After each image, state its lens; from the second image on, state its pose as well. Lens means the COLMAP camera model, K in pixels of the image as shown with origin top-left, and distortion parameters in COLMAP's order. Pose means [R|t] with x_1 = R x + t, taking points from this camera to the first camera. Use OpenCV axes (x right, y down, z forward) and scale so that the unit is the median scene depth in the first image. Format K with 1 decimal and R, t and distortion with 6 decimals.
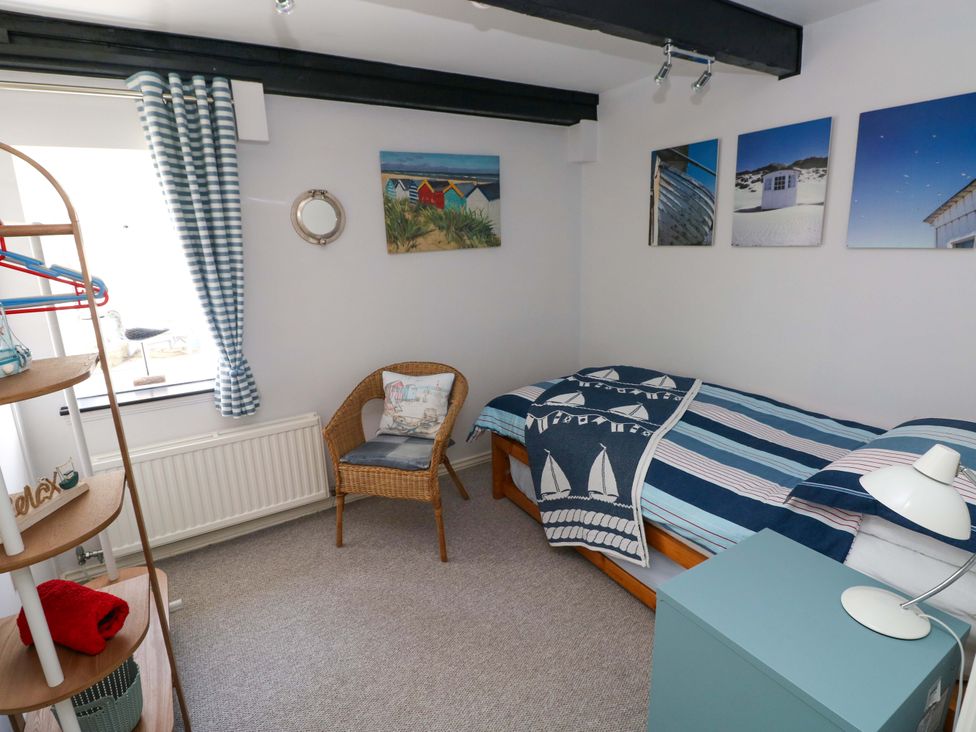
lens RADIAL K [[510.1, 0, 484.7], [0, 510.1, 359.1], [0, 0, 1]] dist [0.002757, -0.013036]
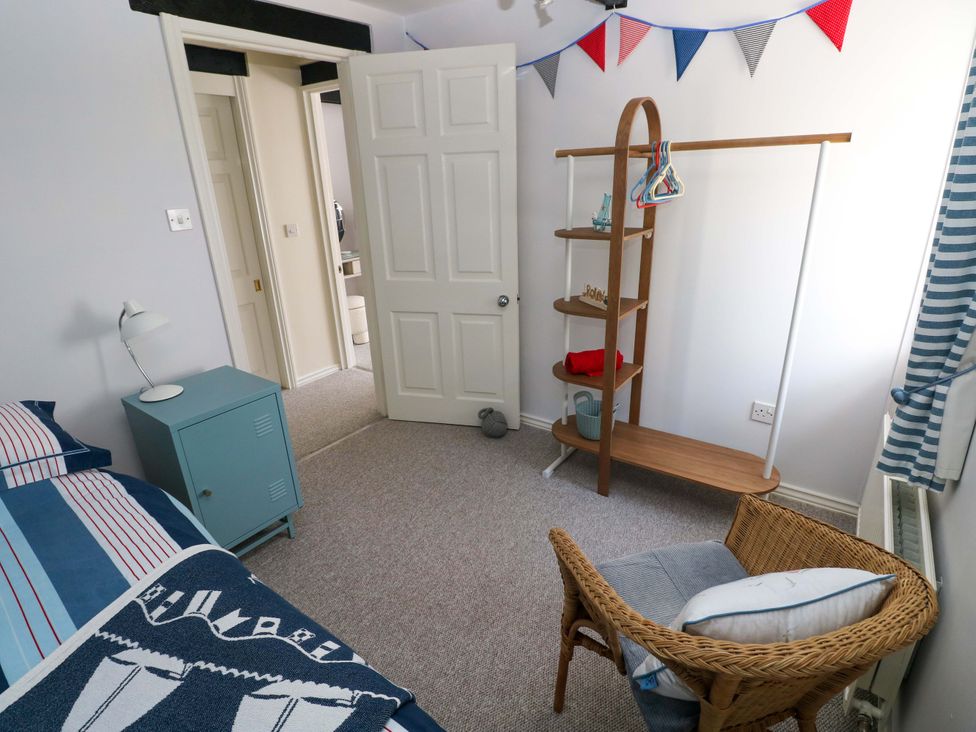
lens RADIAL K [[510.1, 0, 484.7], [0, 510.1, 359.1], [0, 0, 1]] dist [0.002757, -0.013036]
pose [[-0.927904, 0.189144, -0.321275, 0.110254], [-0.025639, 0.827333, 0.561126, -0.300558], [0.371936, 0.528908, -0.762837, 1.206838]]
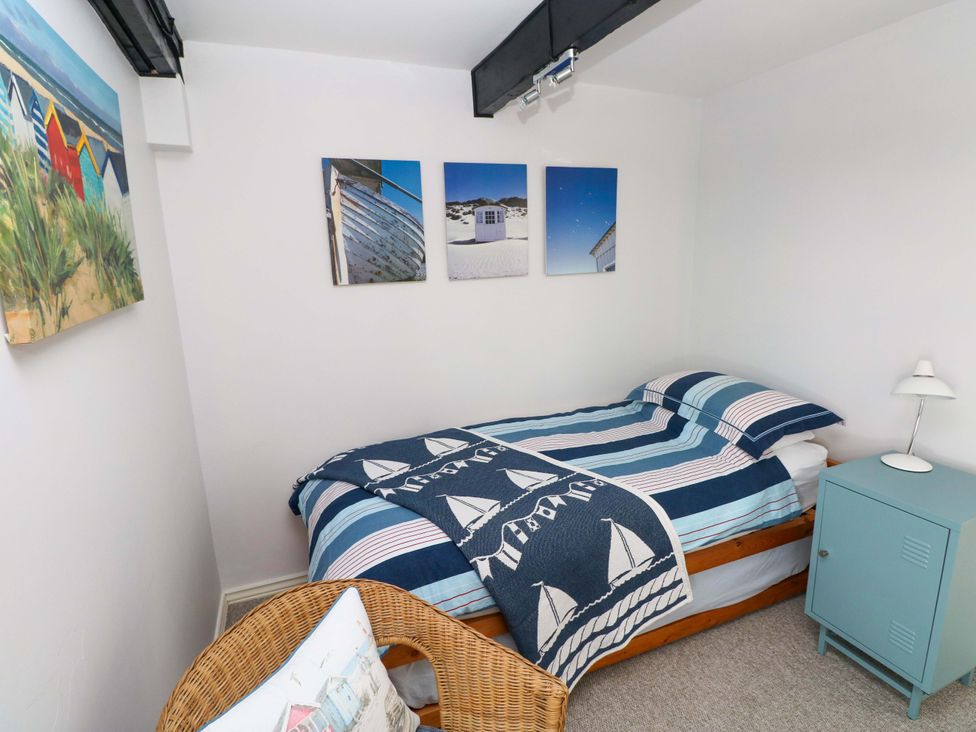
lens RADIAL K [[510.1, 0, 484.7], [0, 510.1, 359.1], [0, 0, 1]] dist [0.002757, -0.013036]
pose [[0.155507, -0.174855, 0.972236, -0.467557], [0.261790, 0.956313, 0.130119, -0.198144], [-0.952514, 0.234288, 0.194489, 0.837887]]
